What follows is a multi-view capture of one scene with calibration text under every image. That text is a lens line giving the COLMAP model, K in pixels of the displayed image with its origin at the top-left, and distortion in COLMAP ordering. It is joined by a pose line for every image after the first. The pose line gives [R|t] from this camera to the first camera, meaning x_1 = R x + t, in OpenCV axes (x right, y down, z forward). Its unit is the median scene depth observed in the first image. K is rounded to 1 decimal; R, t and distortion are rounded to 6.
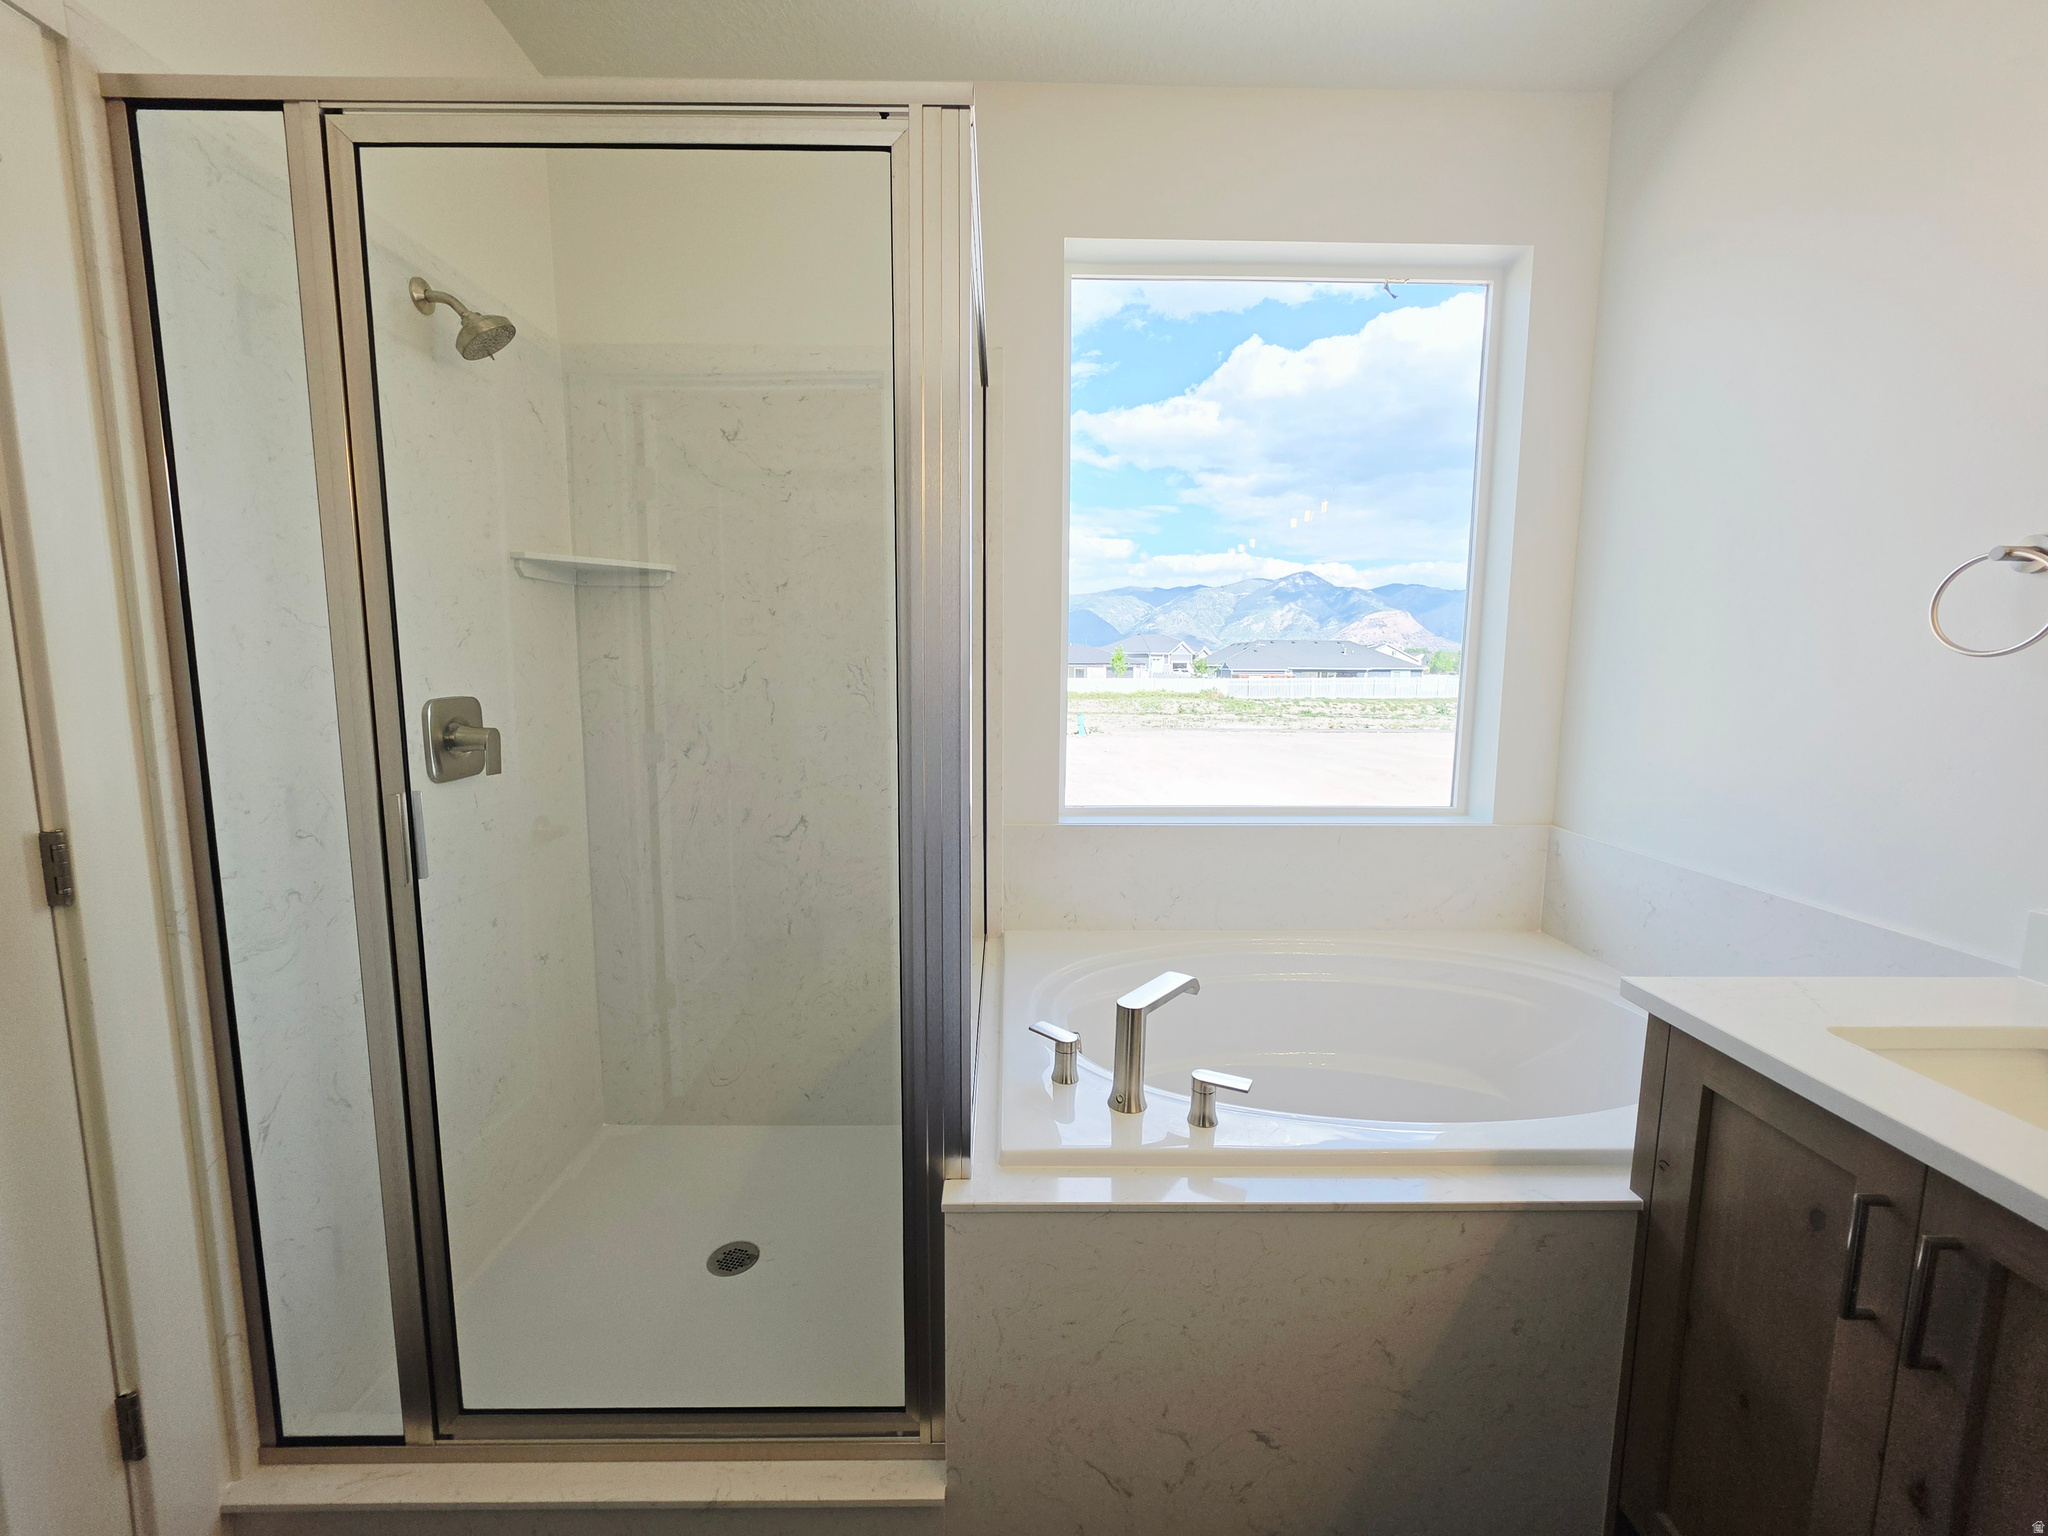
lens RADIAL K [[827.9, 0, 1022.8], [0, 827.9, 765.2], [0, 0, 1]] dist [0.002224, 0.000299]
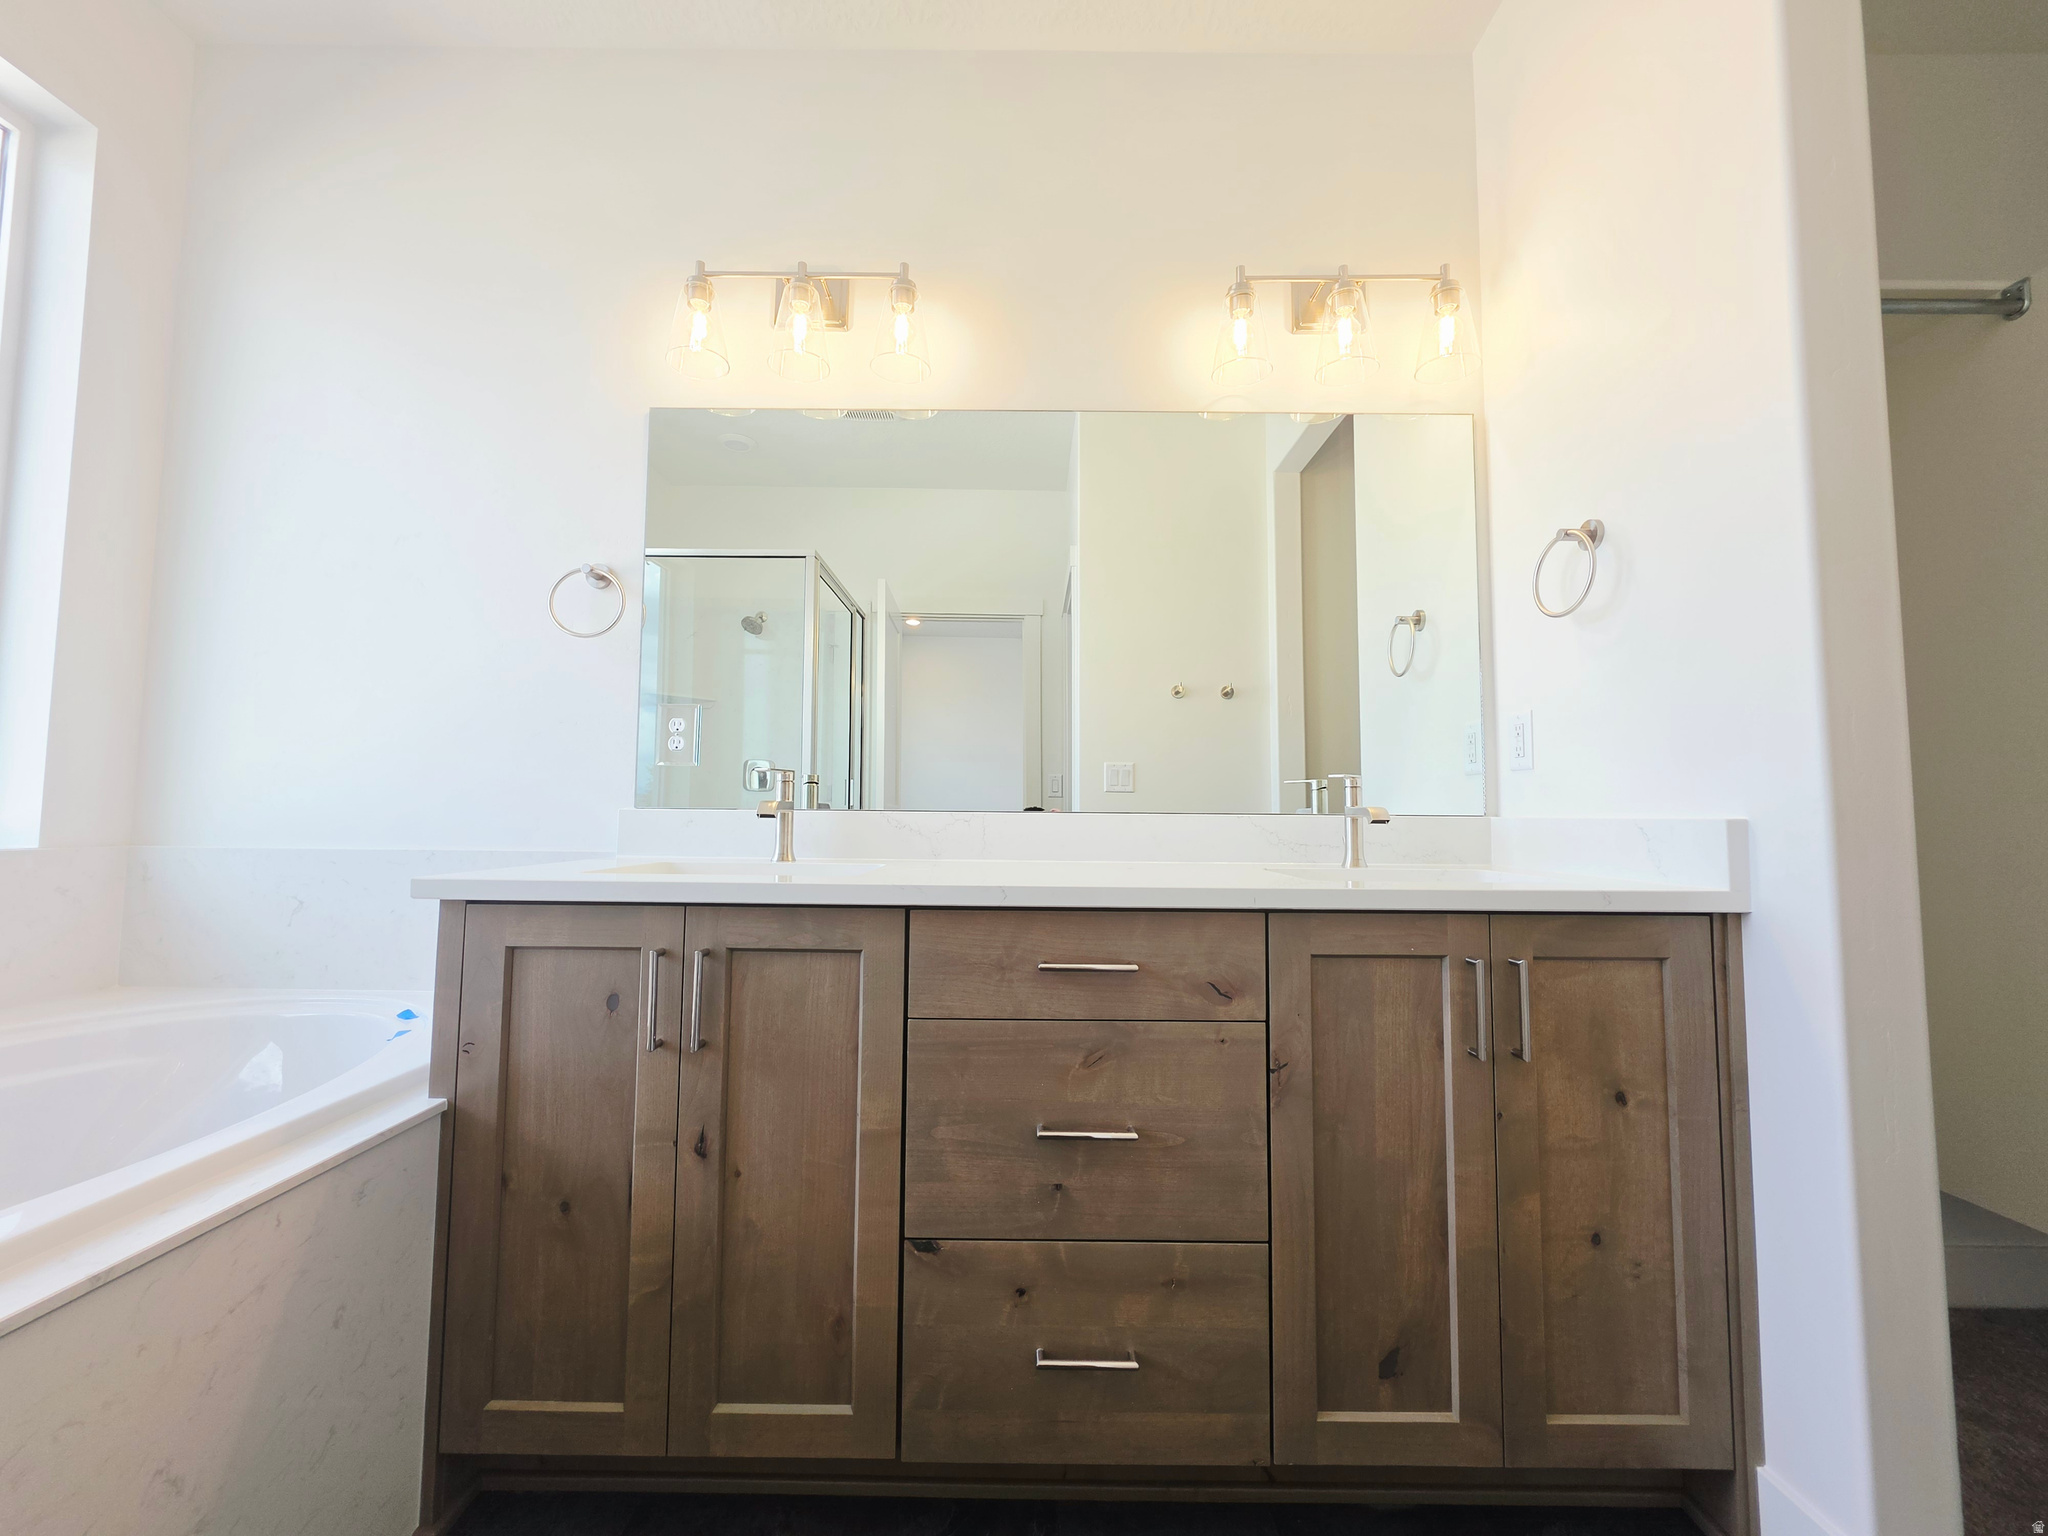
lens RADIAL K [[827.9, 0, 1018.1], [0, 827.9, 763.6], [0, 0, 1]] dist [0.002224, 0.000299]
pose [[0.025997, 0.058785, 0.997932, -0.250311], [0.121189, 0.990721, -0.061518, 0.271537], [-0.992289, 0.122537, 0.018632, 0.252883]]
